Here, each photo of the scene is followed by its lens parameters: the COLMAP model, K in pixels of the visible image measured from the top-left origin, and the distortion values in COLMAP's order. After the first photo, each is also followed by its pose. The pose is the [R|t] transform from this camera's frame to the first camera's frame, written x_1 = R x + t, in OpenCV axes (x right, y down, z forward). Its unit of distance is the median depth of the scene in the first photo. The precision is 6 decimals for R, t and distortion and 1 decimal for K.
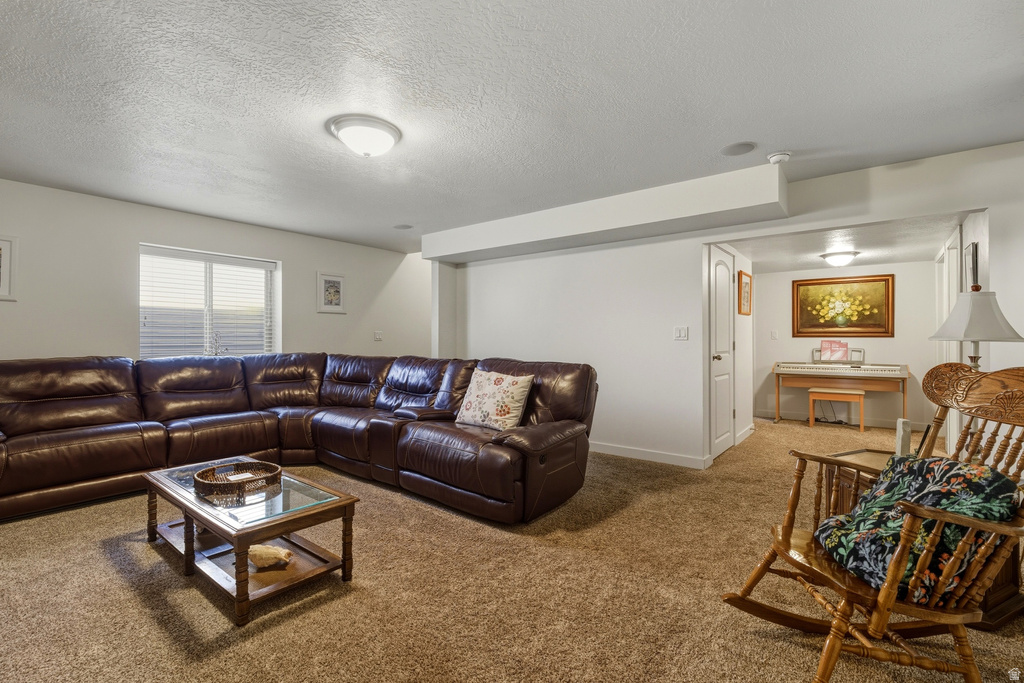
lens RADIAL K [[464.6, 0, 512.0], [0, 464.6, 341.5], [0, 0, 1]] dist [-0.002471, 0.000387]
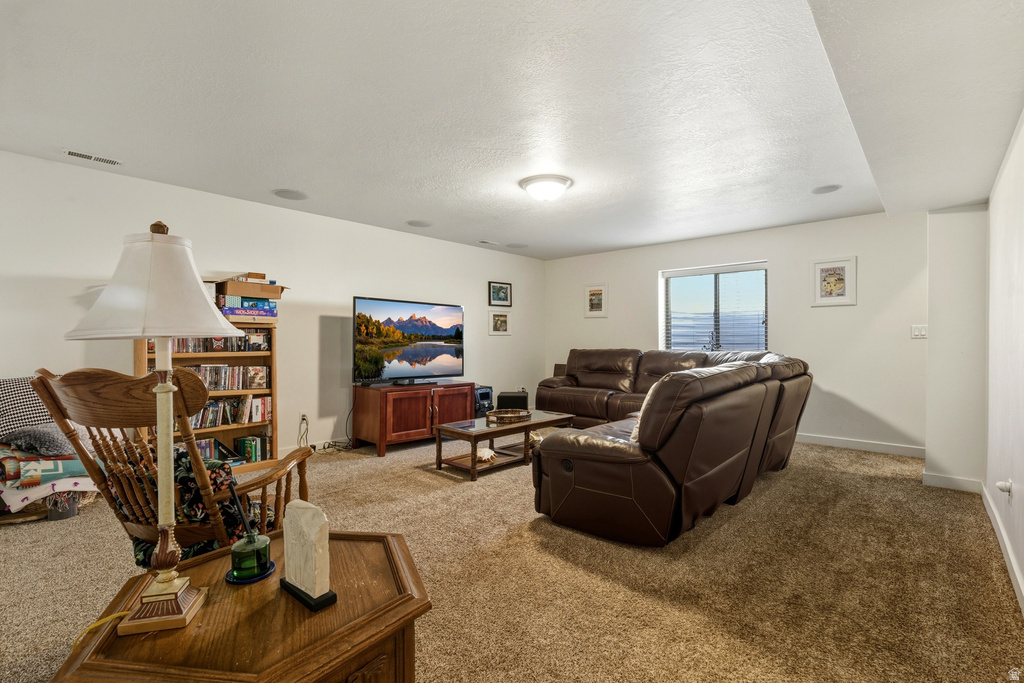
lens RADIAL K [[464.6, 0, 512.0], [0, 464.6, 341.5], [0, 0, 1]] dist [-0.002471, 0.000387]
pose [[-0.069674, 0.005193, -0.997556, 0.974416], [0.002529, 0.999984, 0.005029, -0.003744], [0.997567, -0.002173, -0.069686, 0.925276]]
